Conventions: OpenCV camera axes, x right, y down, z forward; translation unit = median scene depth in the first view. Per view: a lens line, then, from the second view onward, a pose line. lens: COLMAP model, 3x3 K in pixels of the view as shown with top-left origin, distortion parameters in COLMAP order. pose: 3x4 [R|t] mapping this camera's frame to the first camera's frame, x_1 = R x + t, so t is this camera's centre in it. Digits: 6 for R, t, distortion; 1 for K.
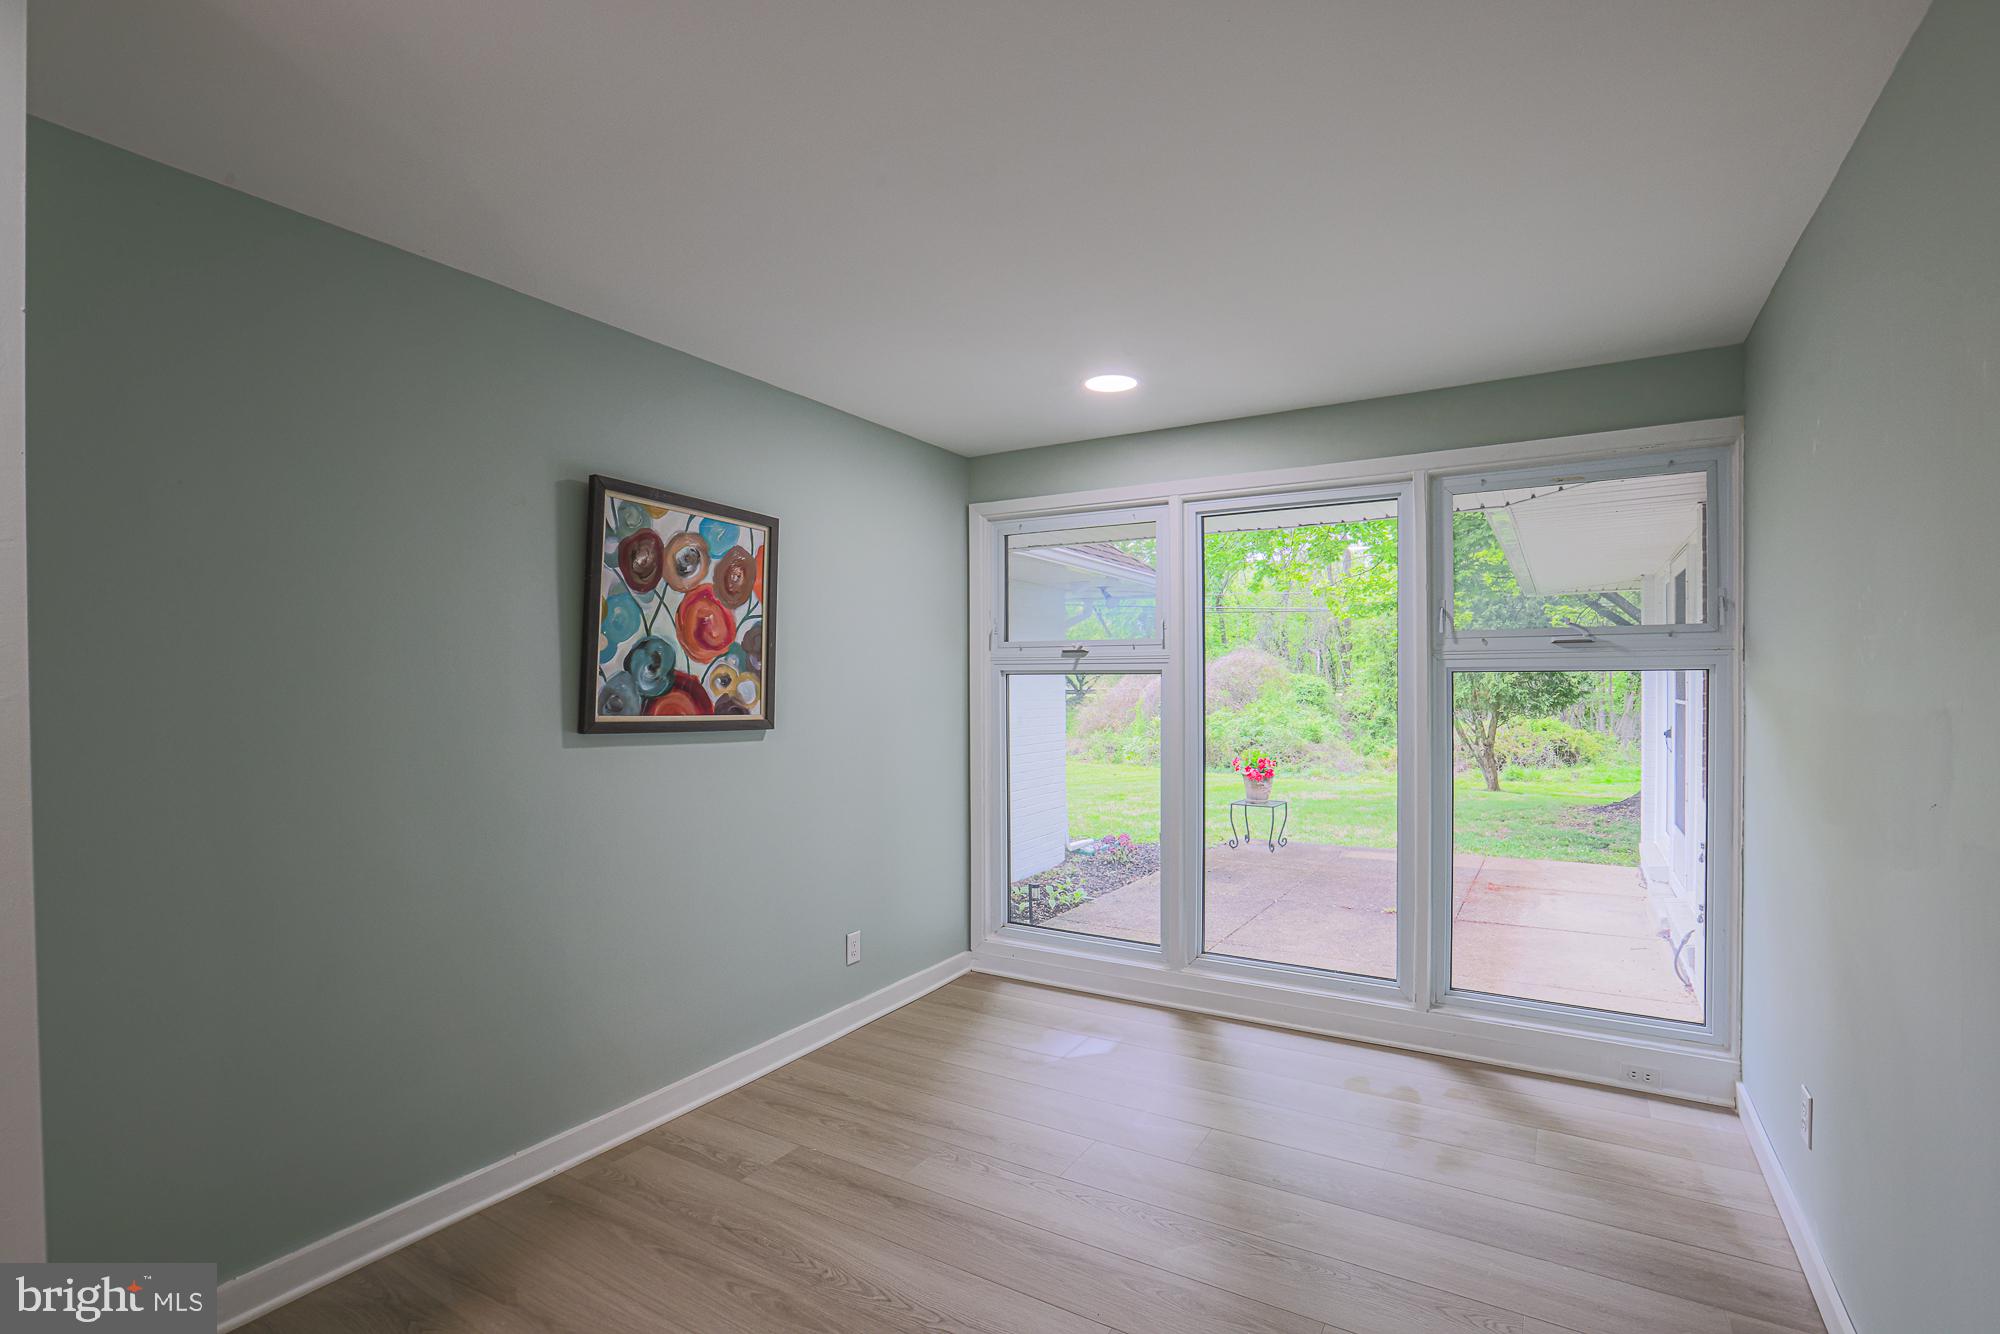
lens RADIAL K [[926.1, 0, 998.1], [0, 926.1, 694.6], [0, 0, 1]] dist [-0.053306, 0.020839]
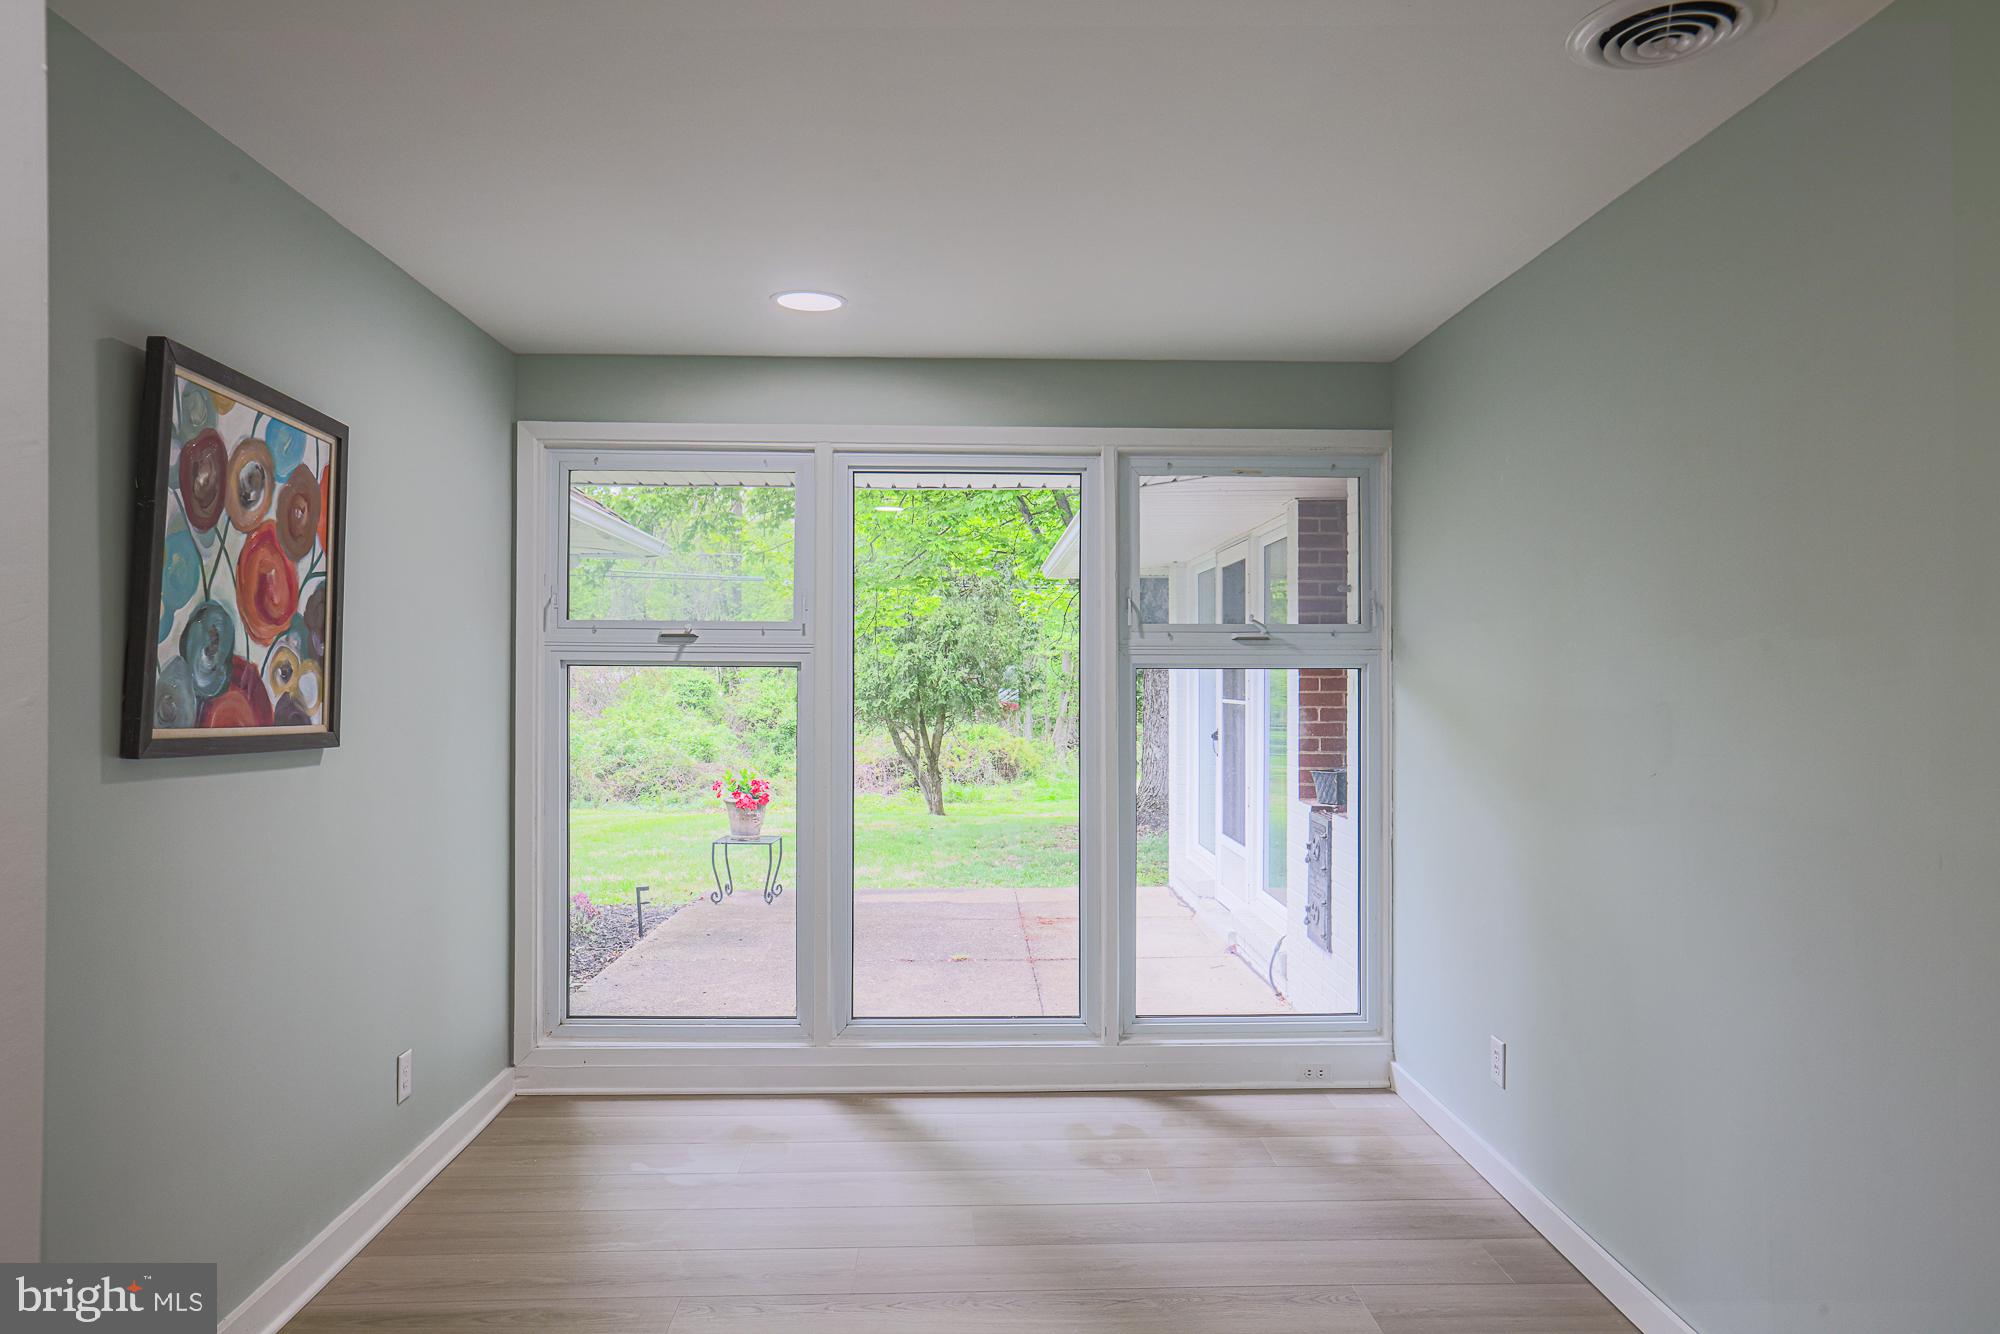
lens RADIAL K [[1352.9, 0, 1000.0], [0, 1352.9, 667.0], [0, 0, 1]] dist [-0.091252, 0.172352]
pose [[0.831233, 0.009940, 0.555835, -0.390369], [0.001670, 0.999791, -0.020377, 0.000926], [-0.555921, 0.017867, 0.831043, -0.049479]]
